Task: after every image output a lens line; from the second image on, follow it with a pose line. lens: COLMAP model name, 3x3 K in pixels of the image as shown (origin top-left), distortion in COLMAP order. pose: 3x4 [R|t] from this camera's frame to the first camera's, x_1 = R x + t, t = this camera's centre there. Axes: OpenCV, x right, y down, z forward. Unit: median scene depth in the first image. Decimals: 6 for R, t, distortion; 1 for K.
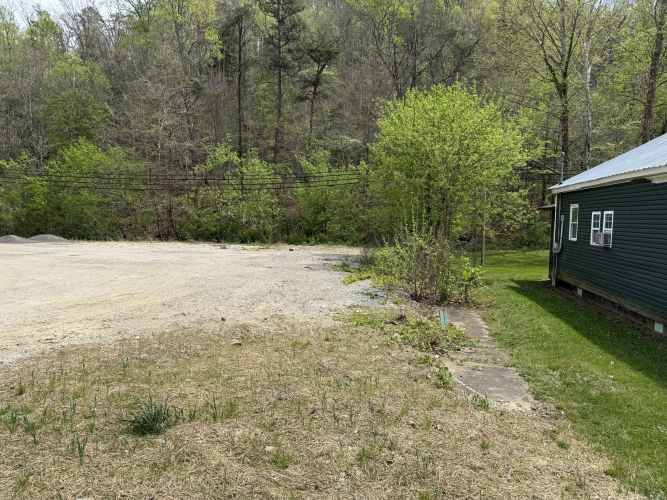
lens RADIAL K [[473.6, 0, 333.5], [0, 473.6, 250.0], [0, 0, 1]] dist [-0.003924, -0.000166]
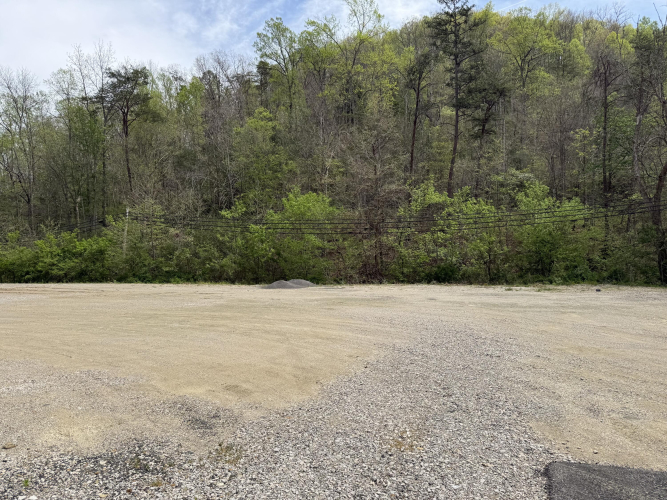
lens RADIAL K [[473.6, 0, 333.5], [0, 473.6, 250.0], [0, 0, 1]] dist [-0.003924, -0.000166]
pose [[0.989687, -0.029921, -0.140084, -0.365727], [0.017373, 0.995795, -0.089951, -0.003874], [0.142186, 0.086589, 0.986045, 0.018201]]
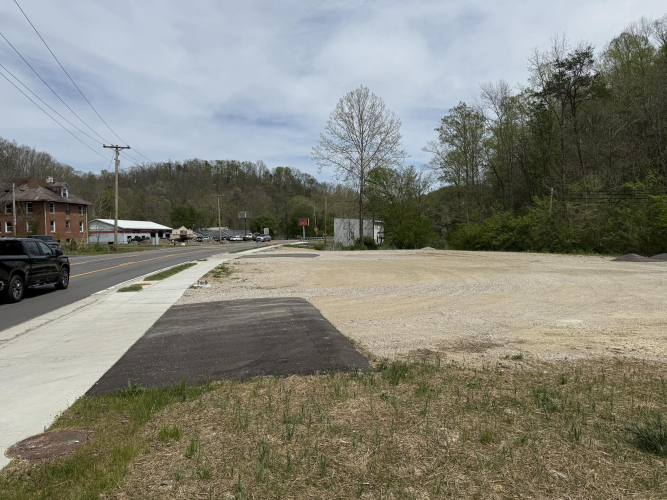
lens RADIAL K [[473.6, 0, 333.5], [0, 473.6, 250.0], [0, 0, 1]] dist [-0.003924, -0.000166]
pose [[0.380742, -0.004381, -0.924671, 0.050344], [-0.034329, 0.999232, -0.018870, 0.004268], [0.924044, 0.038927, 0.380299, 0.005752]]
